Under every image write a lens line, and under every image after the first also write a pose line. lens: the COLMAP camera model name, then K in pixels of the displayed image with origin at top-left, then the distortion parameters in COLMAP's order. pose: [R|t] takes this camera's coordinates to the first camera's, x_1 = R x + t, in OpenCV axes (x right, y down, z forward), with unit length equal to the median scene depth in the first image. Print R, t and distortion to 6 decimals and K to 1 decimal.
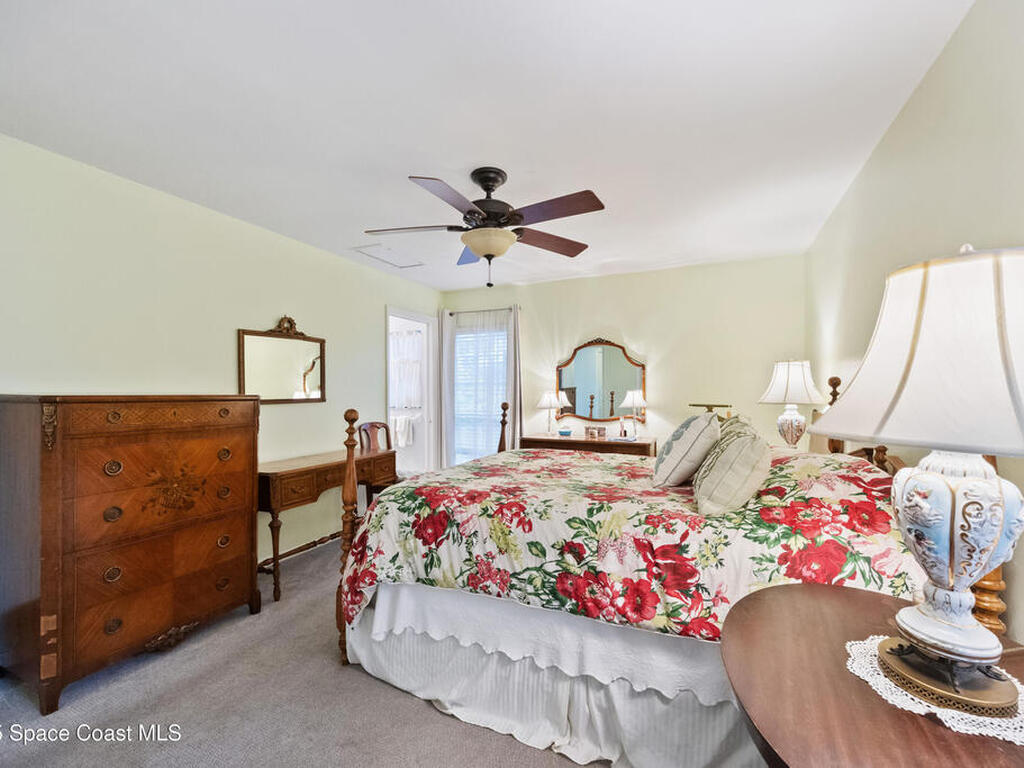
lens RADIAL K [[442.4, 0, 512.0], [0, 442.4, 384.0], [0, 0, 1]] dist [-0.000249, 0.000177]
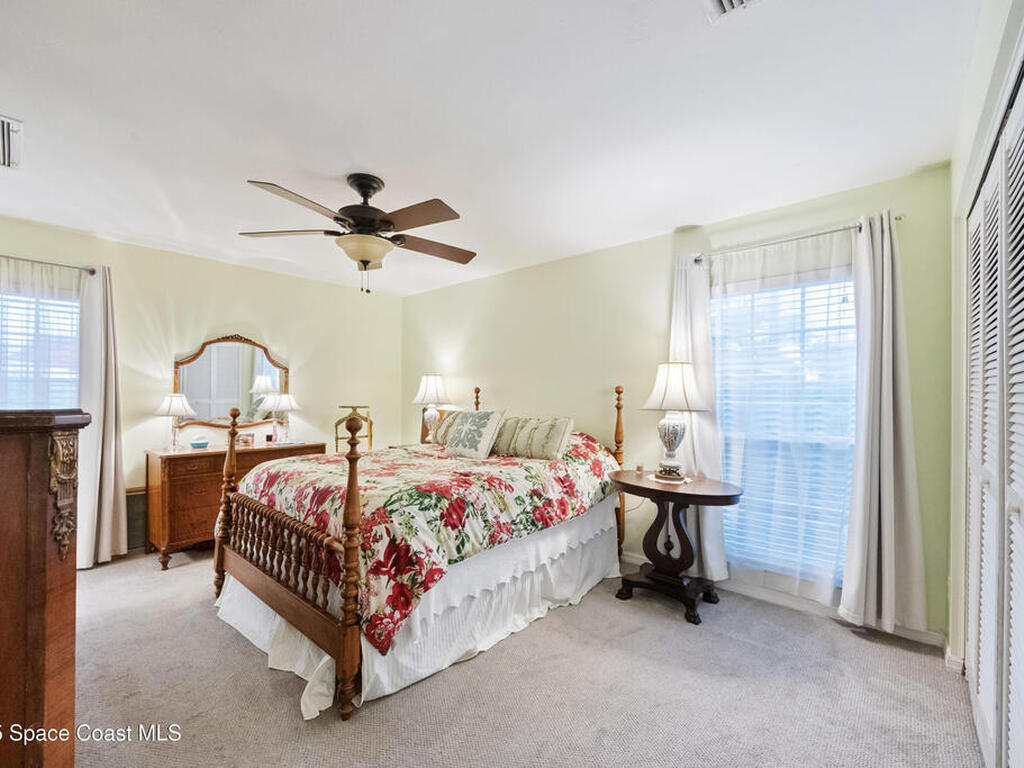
lens RADIAL K [[448.0, 0, 511.7], [0, 448.0, 389.6], [0, 0, 1]] dist [0.000069, 0.000148]
pose [[0.298992, 0.011924, 0.954181, -1.366400], [-0.020003, 0.999781, -0.006226, 0.004421], [-0.954046, -0.017225, 0.299165, 0.555648]]
